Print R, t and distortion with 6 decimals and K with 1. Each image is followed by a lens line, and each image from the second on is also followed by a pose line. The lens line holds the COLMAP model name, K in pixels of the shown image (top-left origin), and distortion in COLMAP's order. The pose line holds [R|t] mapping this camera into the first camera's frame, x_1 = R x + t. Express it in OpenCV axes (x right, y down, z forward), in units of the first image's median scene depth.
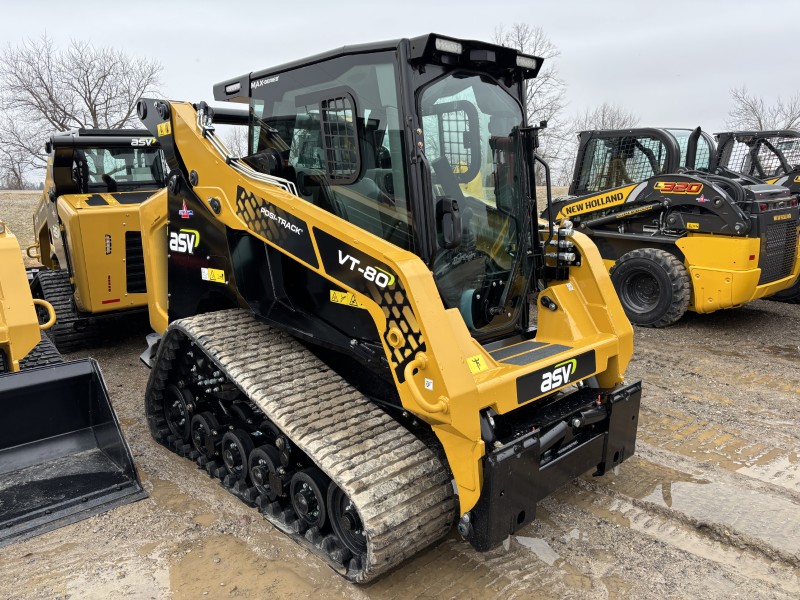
lens RADIAL K [[611.4, 0, 392.3], [0, 611.4, 294.6], [0, 0, 1]] dist [0.074081, -0.073490]
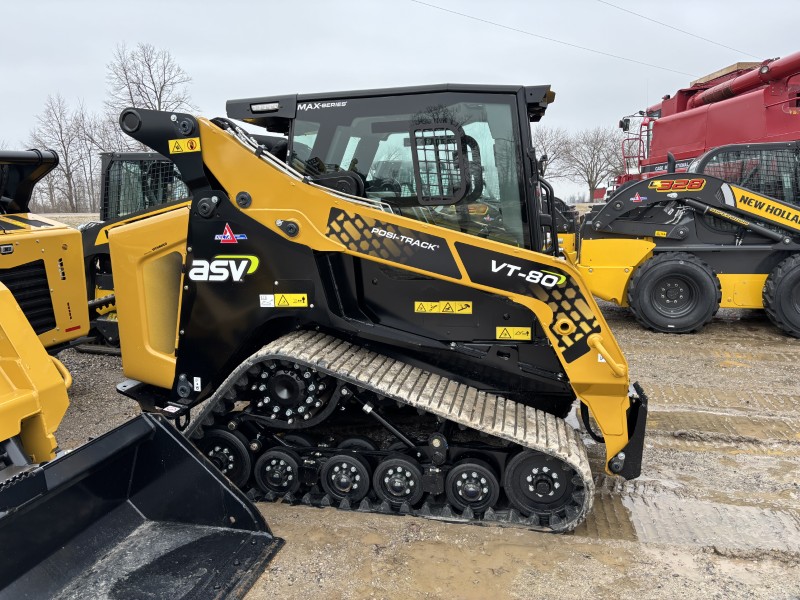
lens RADIAL K [[591.7, 0, 400.0], [0, 591.7, 300.0], [0, 0, 1]] dist [0.132876, -0.002674]
pose [[0.839400, -0.092476, 0.535589, -0.823242], [0.107968, 0.994151, 0.002440, -0.019064], [-0.532682, 0.055778, 0.844475, 0.144431]]
